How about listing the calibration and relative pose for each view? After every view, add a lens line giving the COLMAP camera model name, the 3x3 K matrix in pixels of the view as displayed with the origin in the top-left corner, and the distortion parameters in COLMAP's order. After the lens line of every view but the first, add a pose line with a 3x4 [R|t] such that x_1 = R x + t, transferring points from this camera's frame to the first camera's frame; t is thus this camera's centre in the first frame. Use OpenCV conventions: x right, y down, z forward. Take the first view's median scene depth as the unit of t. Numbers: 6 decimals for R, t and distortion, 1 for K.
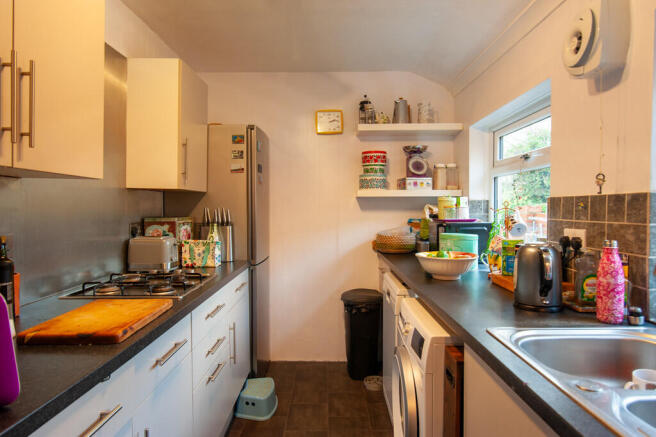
lens RADIAL K [[430.5, 0, 329.4], [0, 430.5, 218.9], [0, 0, 1]] dist [-0.007600, 0.001873]
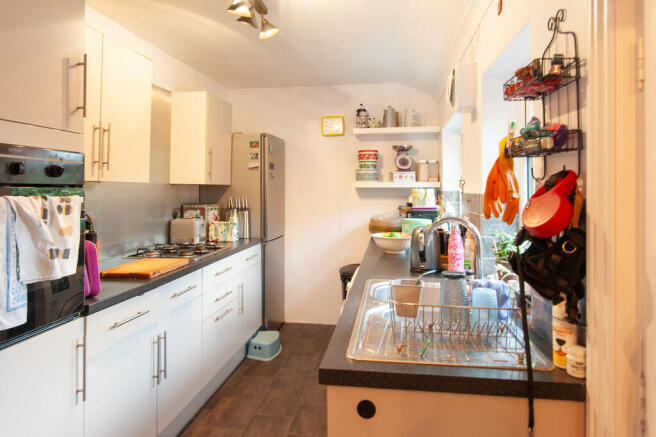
lens RADIAL K [[430.5, 0, 321.9], [0, 430.5, 184.2], [0, 0, 1]] dist [-0.007600, 0.001873]
pose [[0.989899, -0.000015, -0.141776, 0.185185], [-0.005775, 0.999166, -0.040433, -0.013969], [0.141658, 0.040843, 0.989073, -0.269909]]
